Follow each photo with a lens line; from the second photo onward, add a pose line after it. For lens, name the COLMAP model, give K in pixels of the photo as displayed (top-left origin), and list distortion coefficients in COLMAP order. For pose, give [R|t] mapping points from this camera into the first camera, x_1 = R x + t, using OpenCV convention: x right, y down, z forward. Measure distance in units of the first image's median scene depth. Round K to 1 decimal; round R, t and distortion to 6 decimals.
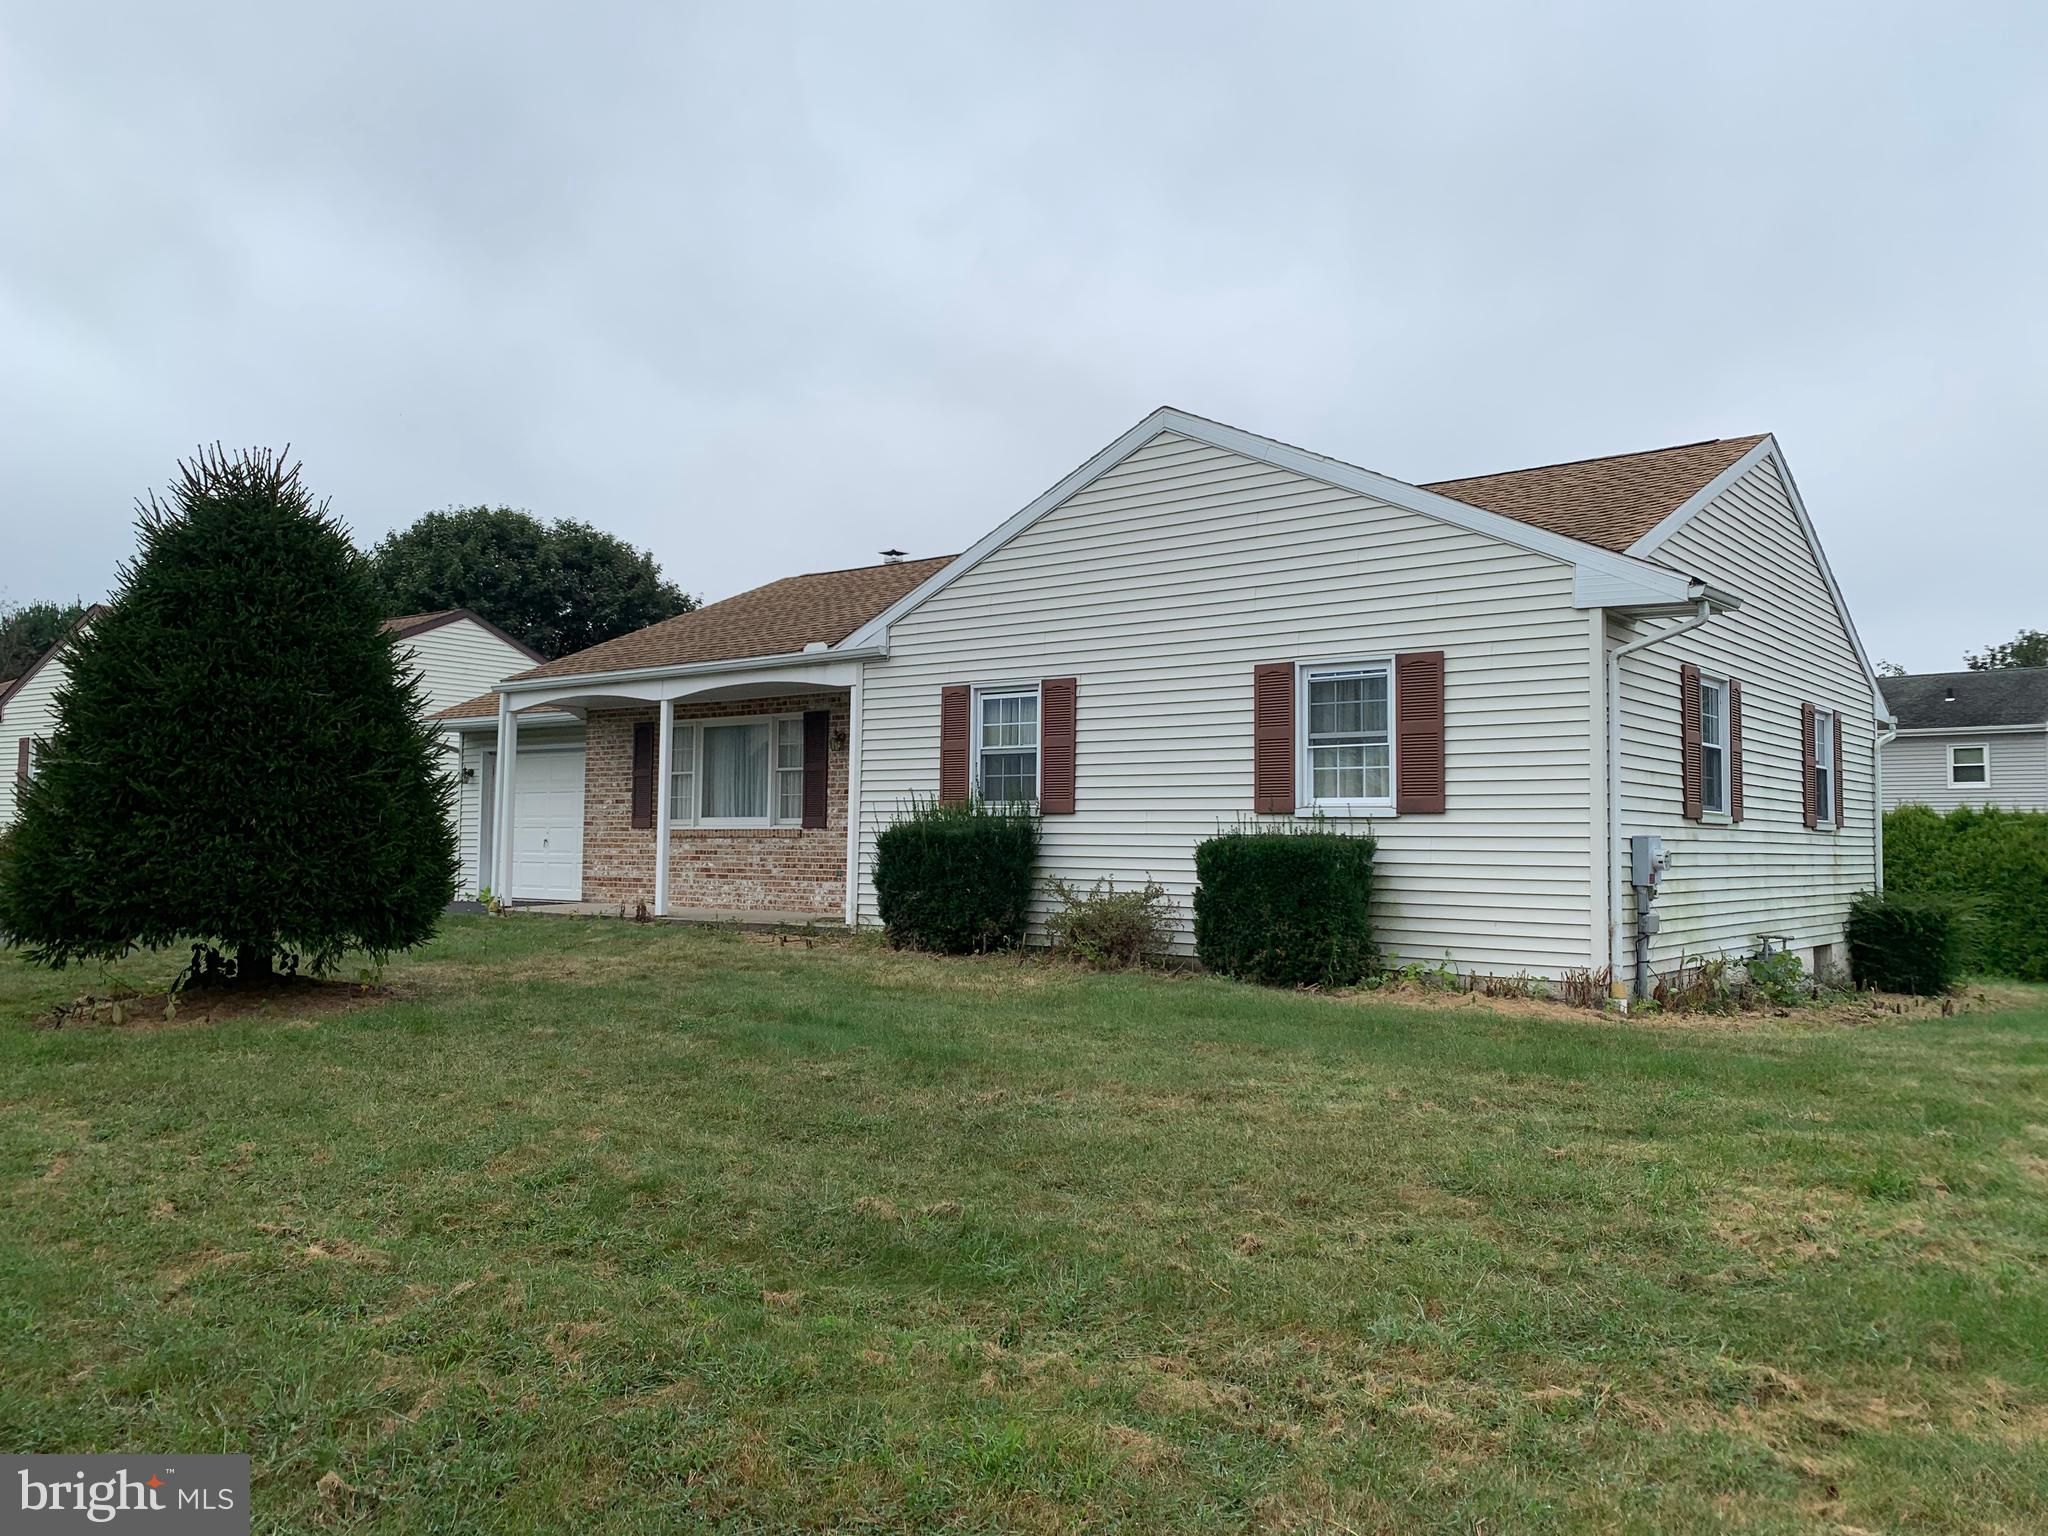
lens RADIAL K [[1551.9, 0, 1024.0], [0, 1551.9, 768.0], [0, 0, 1]] dist [0.182273, -0.378296]
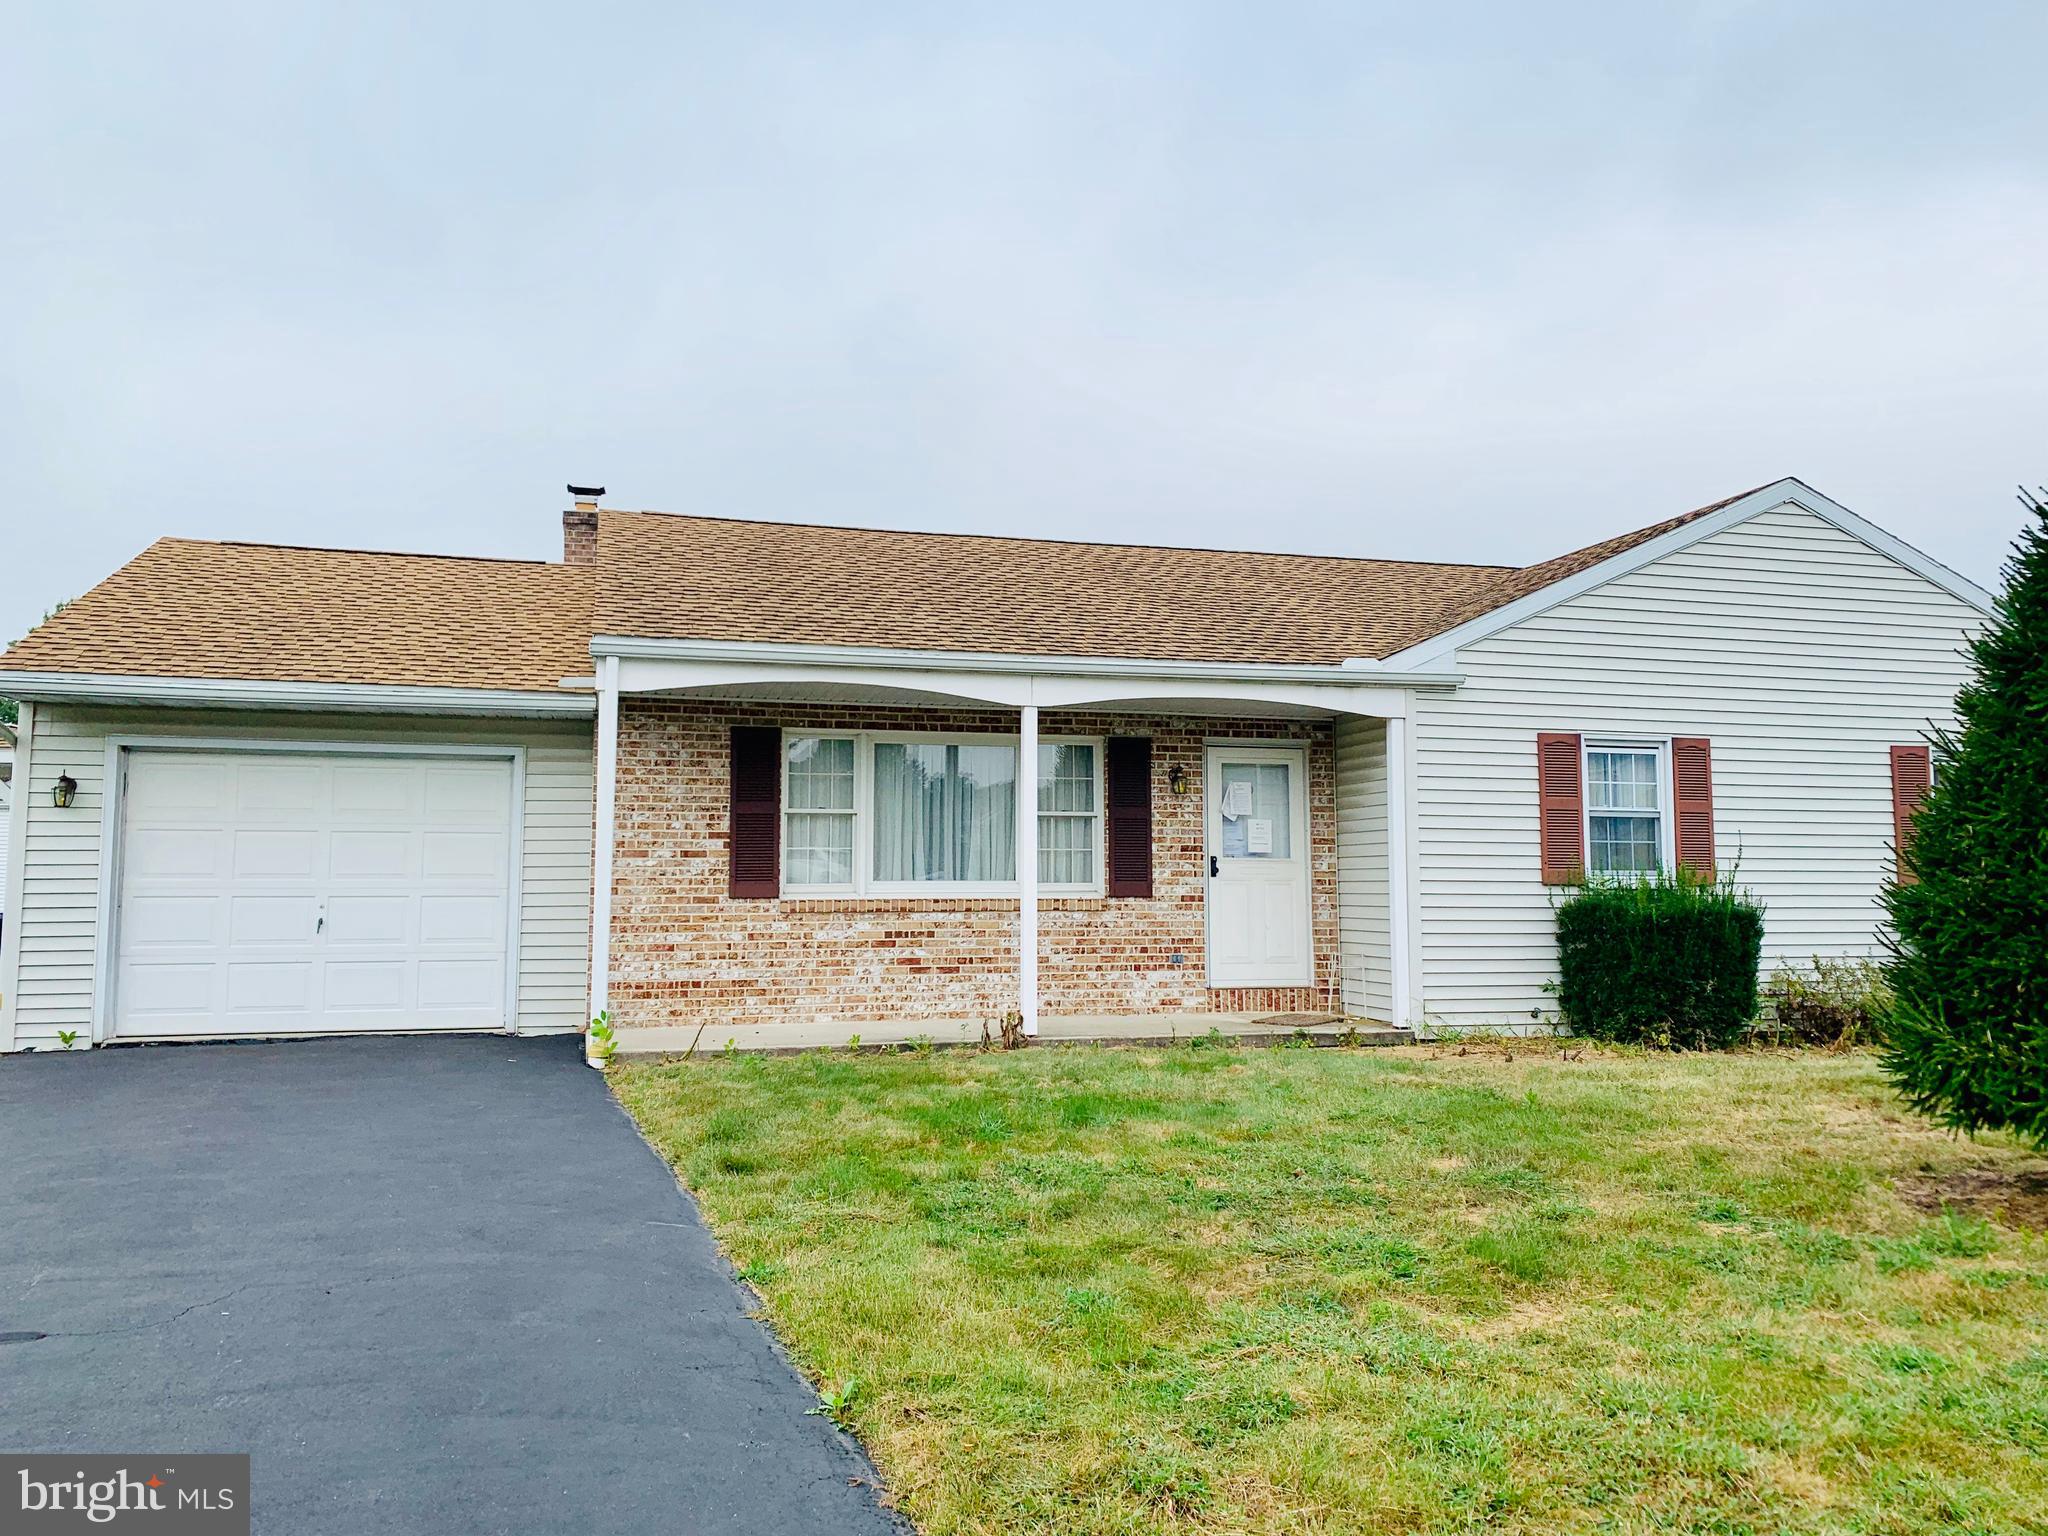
lens RADIAL K [[1551.9, 0, 1024.0], [0, 1551.9, 768.0], [0, 0, 1]] dist [0.182273, -0.378296]
pose [[0.572657, 0.054404, 0.817988, -0.933674], [-0.034951, 0.998509, -0.041941, 0.012702], [-0.819050, -0.004572, 0.573704, 0.762044]]
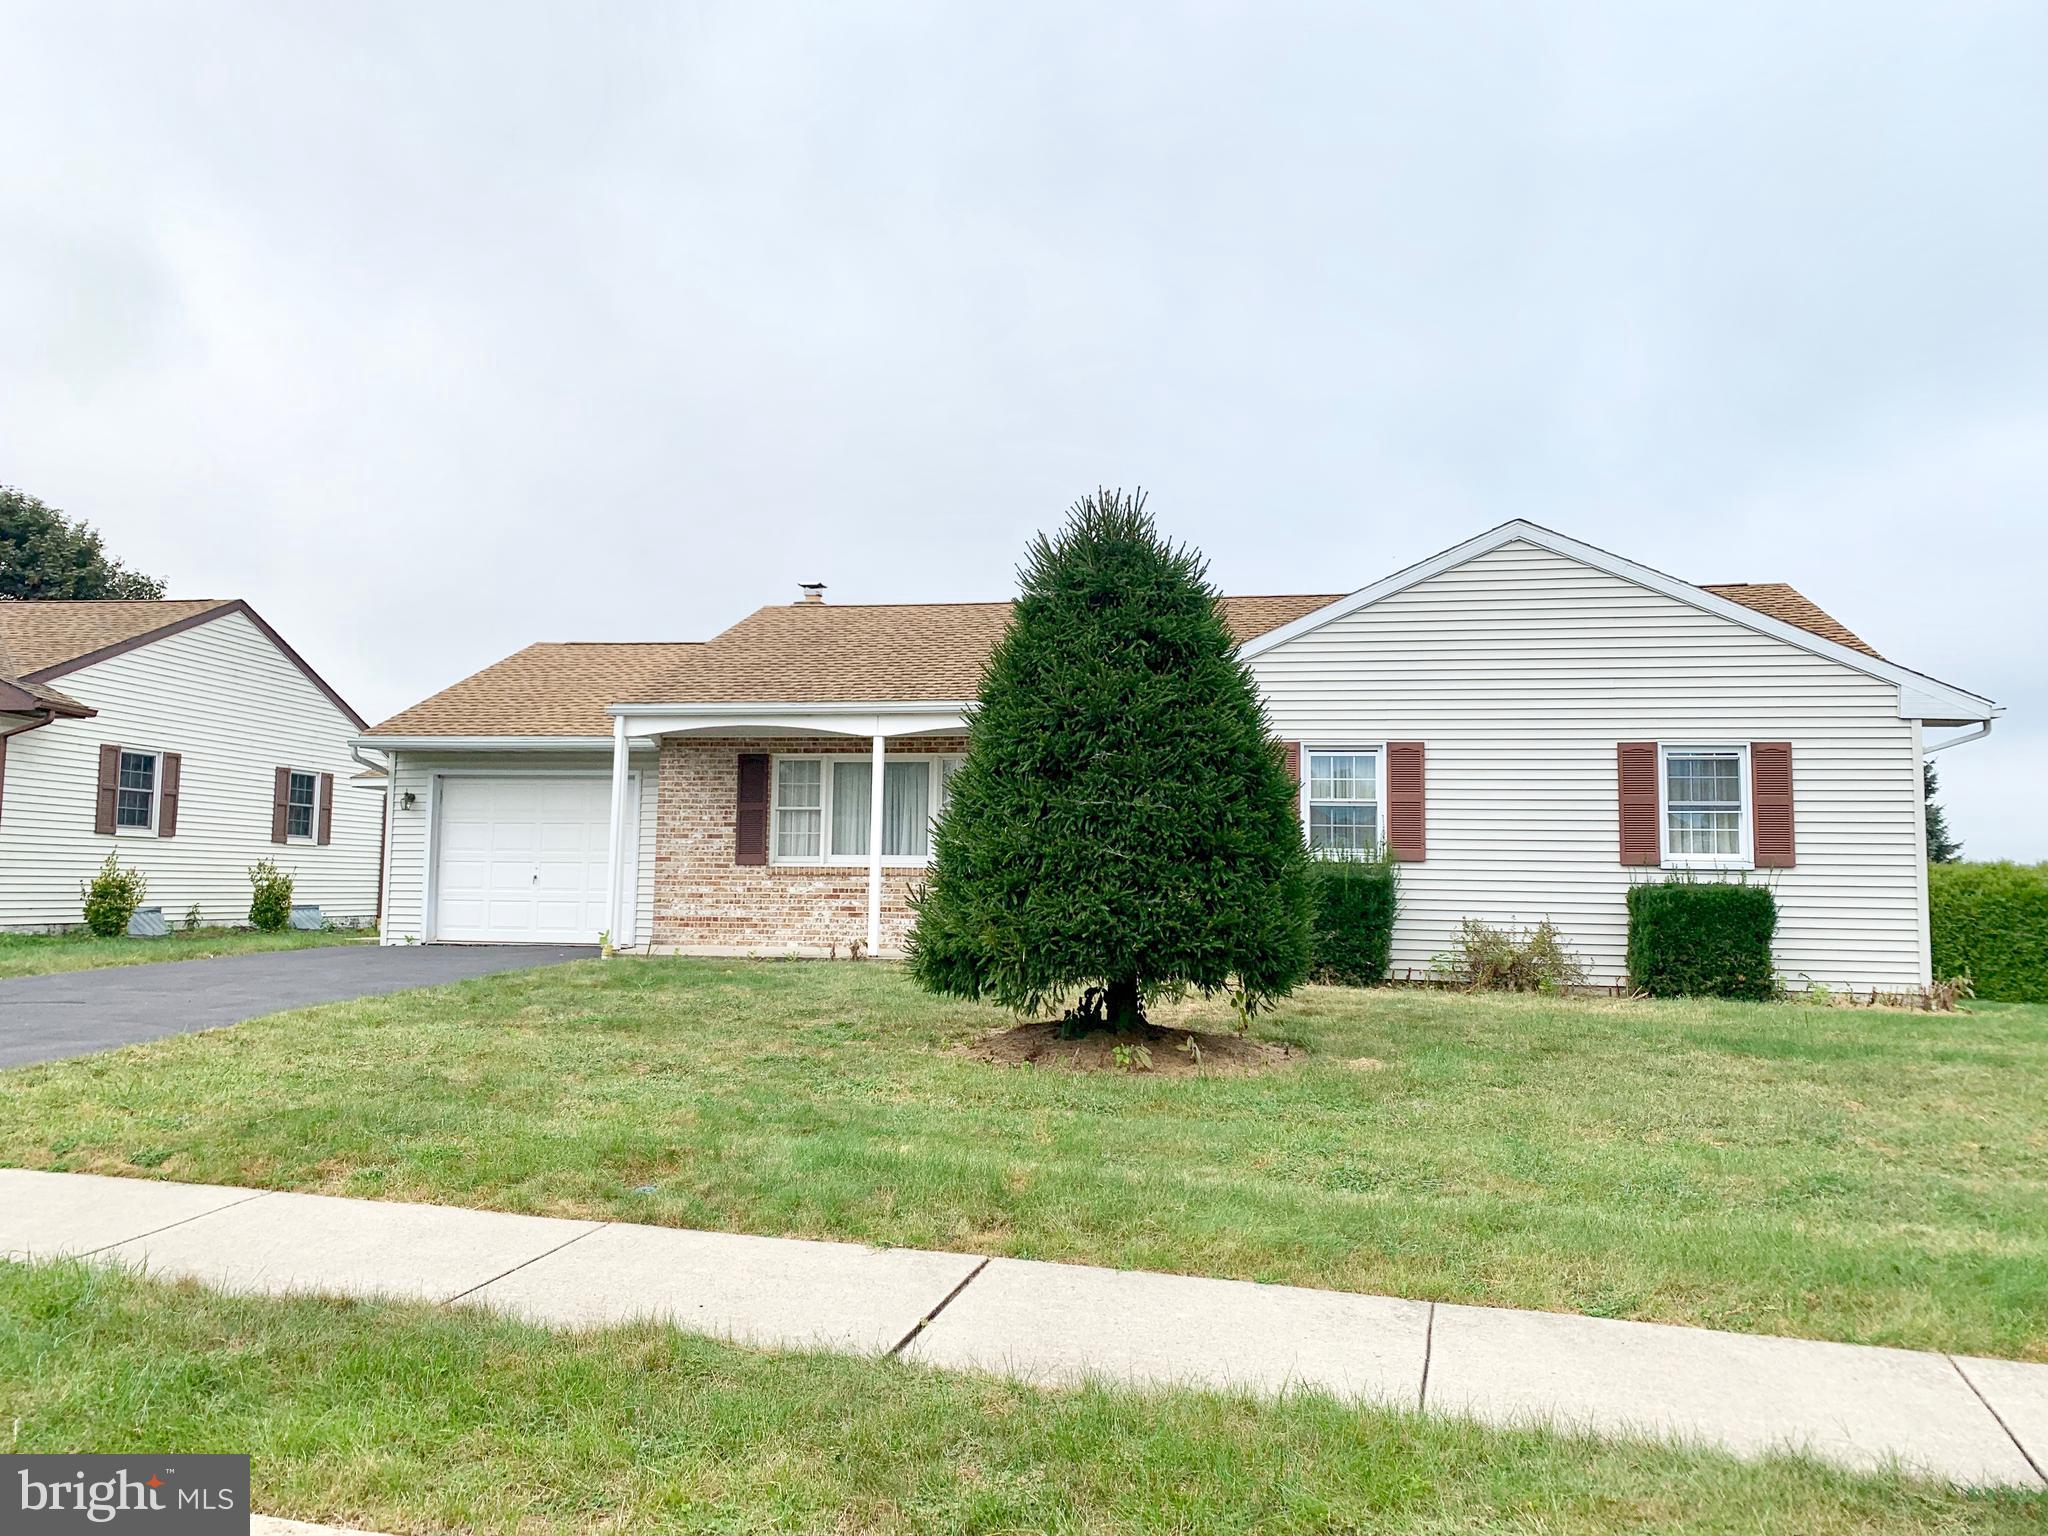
lens RADIAL K [[1551.9, 0, 1024.0], [0, 1551.9, 768.0], [0, 0, 1]] dist [0.182273, -0.378296]
pose [[0.883656, 0.038365, 0.466562, -0.735001], [-0.029117, 0.999211, -0.027018, 0.000485], [-0.467230, 0.010290, 0.884076, 0.114434]]
